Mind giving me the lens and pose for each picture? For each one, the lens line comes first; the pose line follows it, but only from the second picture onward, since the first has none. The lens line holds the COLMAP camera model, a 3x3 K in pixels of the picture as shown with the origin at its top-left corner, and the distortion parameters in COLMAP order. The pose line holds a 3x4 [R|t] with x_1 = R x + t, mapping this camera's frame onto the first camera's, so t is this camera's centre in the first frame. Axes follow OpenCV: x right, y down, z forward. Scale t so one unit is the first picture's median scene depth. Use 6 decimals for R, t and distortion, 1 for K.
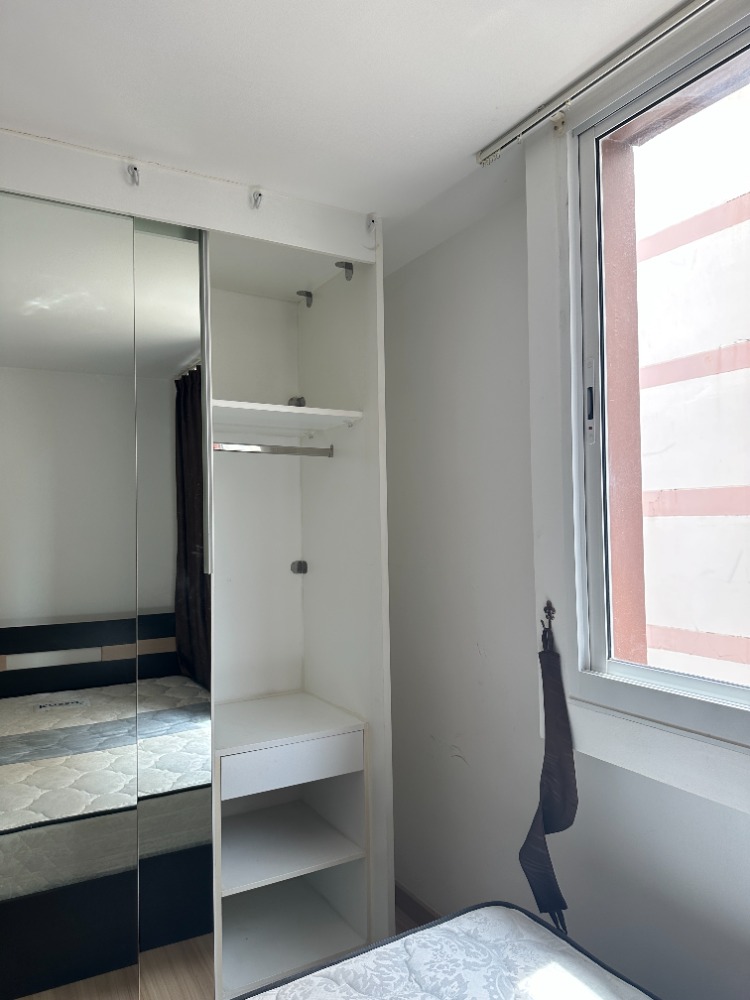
lens RADIAL K [[703.5, 0, 379.1], [0, 703.5, 493.0], [0, 0, 1]] dist [-0.002963, -0.022453]
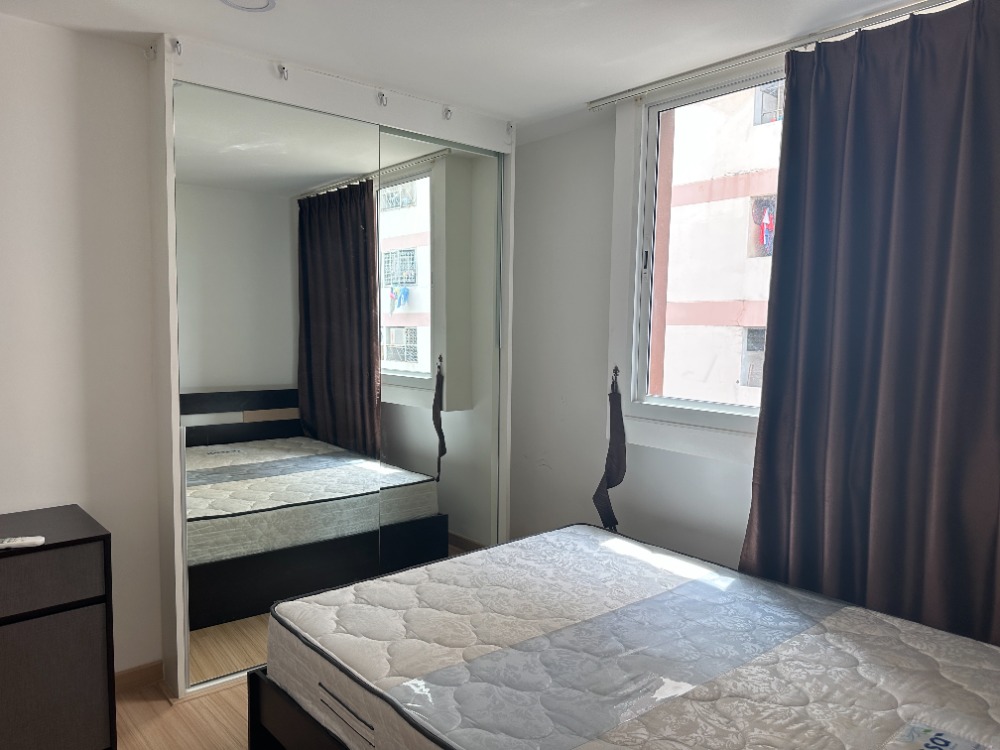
lens RADIAL K [[703.5, 0, 496.3], [0, 703.5, 384.3], [0, 0, 1]] dist [-0.002963, -0.022453]
pose [[0.984827, 0.019071, 0.172487, -0.300373], [-0.040810, 0.991520, 0.123381, -0.011591], [-0.168671, -0.128548, 0.977254, -0.591991]]
